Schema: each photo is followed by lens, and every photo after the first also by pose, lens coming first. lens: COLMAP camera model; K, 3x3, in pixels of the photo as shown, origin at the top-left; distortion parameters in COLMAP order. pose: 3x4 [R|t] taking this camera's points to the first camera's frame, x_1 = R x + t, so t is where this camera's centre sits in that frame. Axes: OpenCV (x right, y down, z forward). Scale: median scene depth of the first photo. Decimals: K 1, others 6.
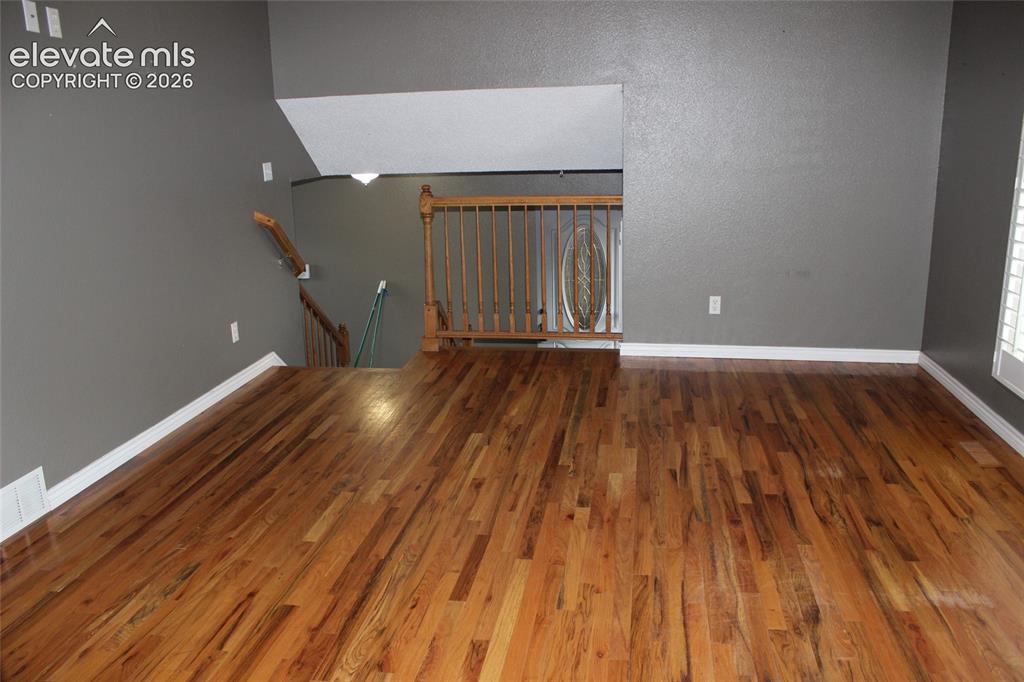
lens RADIAL K [[845.6, 0, 510.2], [0, 845.6, 351.8], [0, 0, 1]] dist [-0.159806, 0.137775]
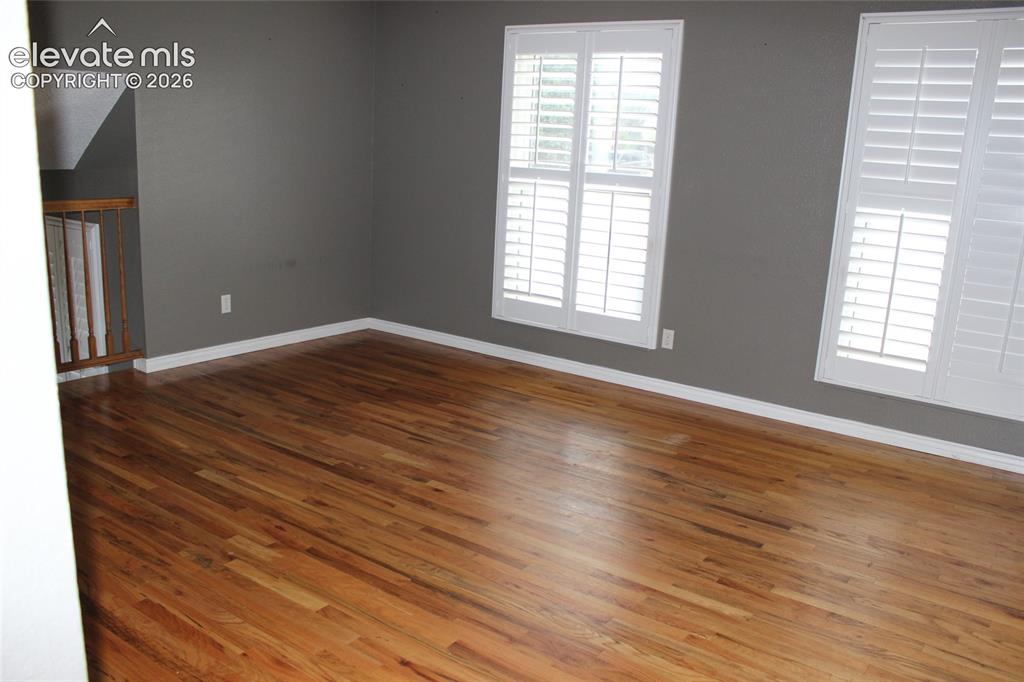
lens RADIAL K [[845.6, 0, 510.2], [0, 845.6, 351.8], [0, 0, 1]] dist [-0.159806, 0.137775]
pose [[0.445614, -0.174015, 0.878150, -0.694487], [0.174386, 0.979008, 0.105510, -0.064417], [-0.878076, 0.106121, 0.466606, 0.345550]]
